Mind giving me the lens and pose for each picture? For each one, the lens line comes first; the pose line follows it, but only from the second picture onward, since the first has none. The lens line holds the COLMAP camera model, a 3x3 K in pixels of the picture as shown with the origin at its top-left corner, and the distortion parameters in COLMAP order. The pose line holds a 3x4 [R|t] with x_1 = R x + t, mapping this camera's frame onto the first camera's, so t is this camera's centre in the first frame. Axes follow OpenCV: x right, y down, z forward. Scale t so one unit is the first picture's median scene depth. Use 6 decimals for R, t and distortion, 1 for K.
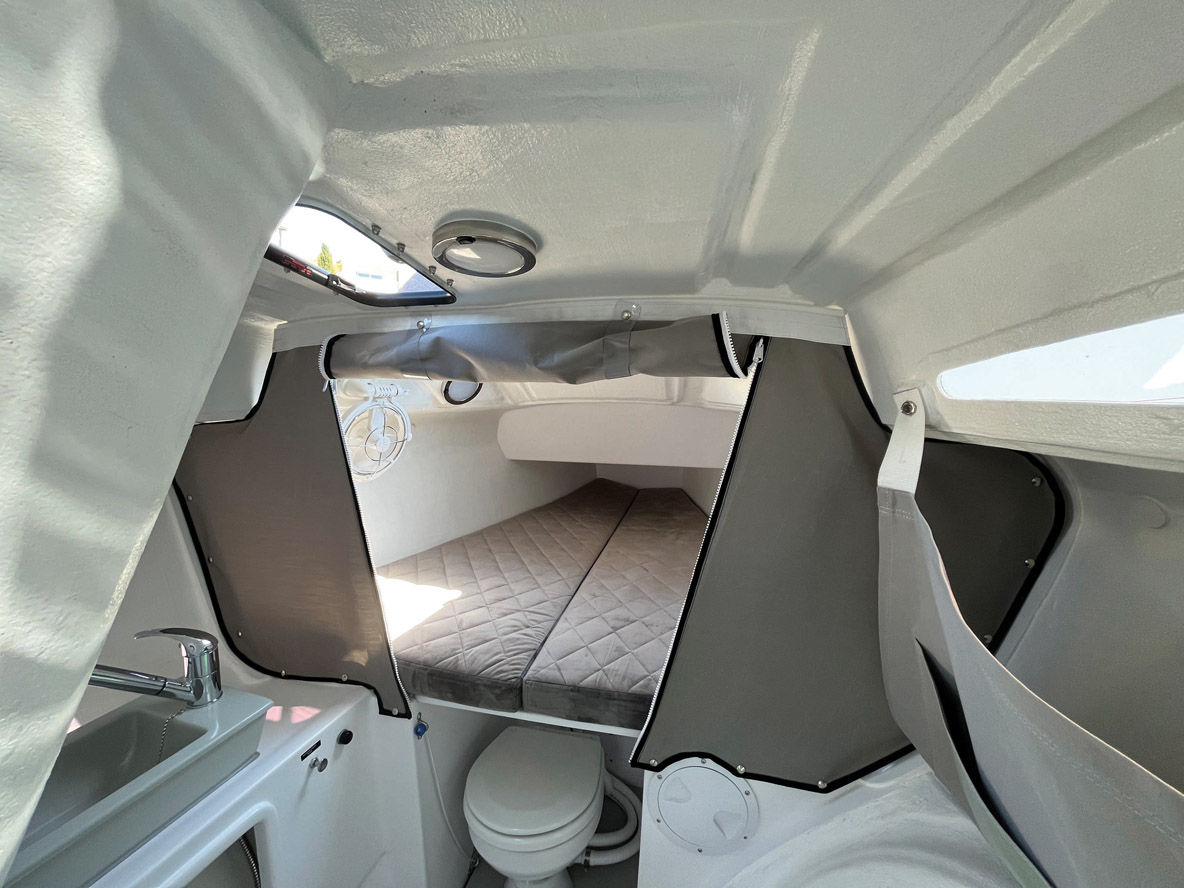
lens RADIAL K [[478.7, 0, 590.2], [0, 478.7, 442.8], [0, 0, 1]] dist [-0.001808, -0.000144]
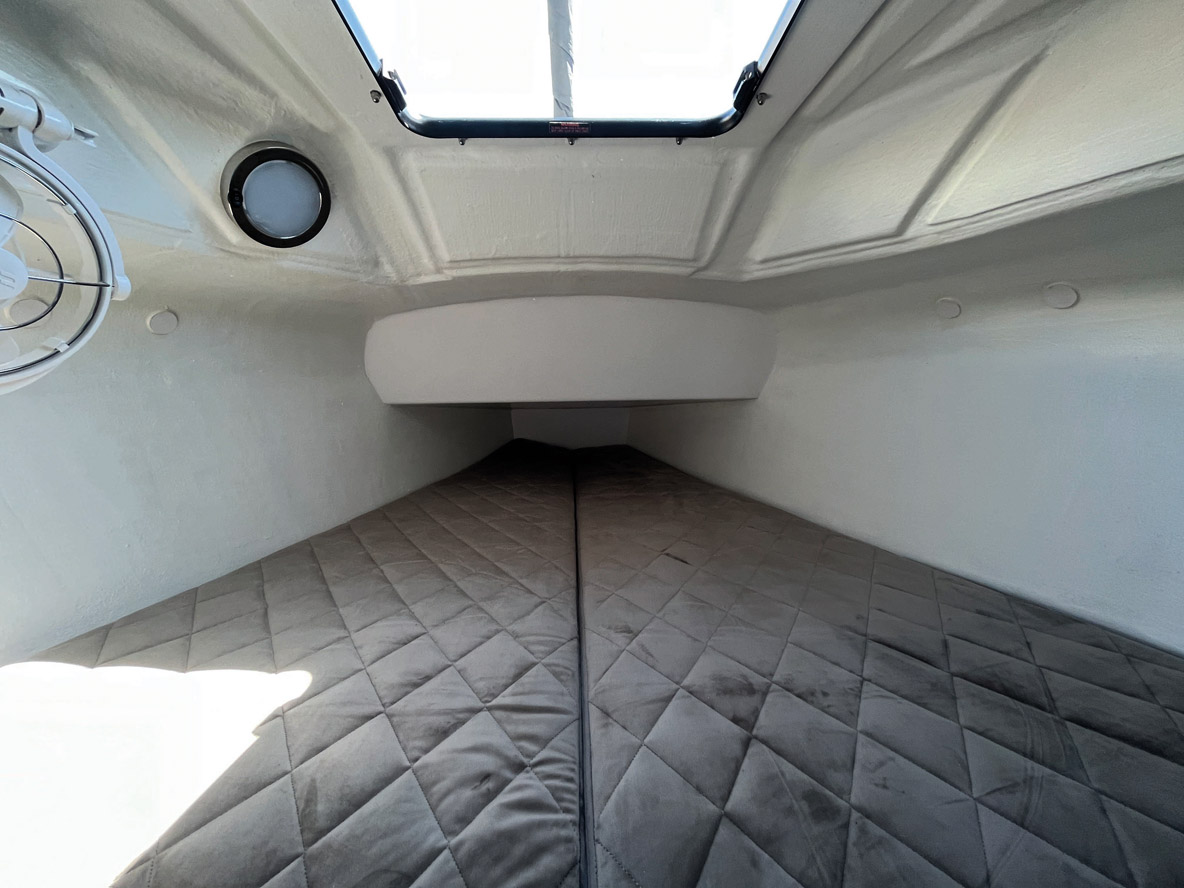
lens RADIAL K [[476.2, 0, 590.0], [0, 476.2, 439.5], [0, 0, 1]] dist [-0.000198, -0.000047]
pose [[0.962774, -0.060316, 0.263493, -0.128792], [0.051817, 0.997891, 0.039090, 0.104499], [-0.265295, -0.023981, 0.963869, 0.526109]]
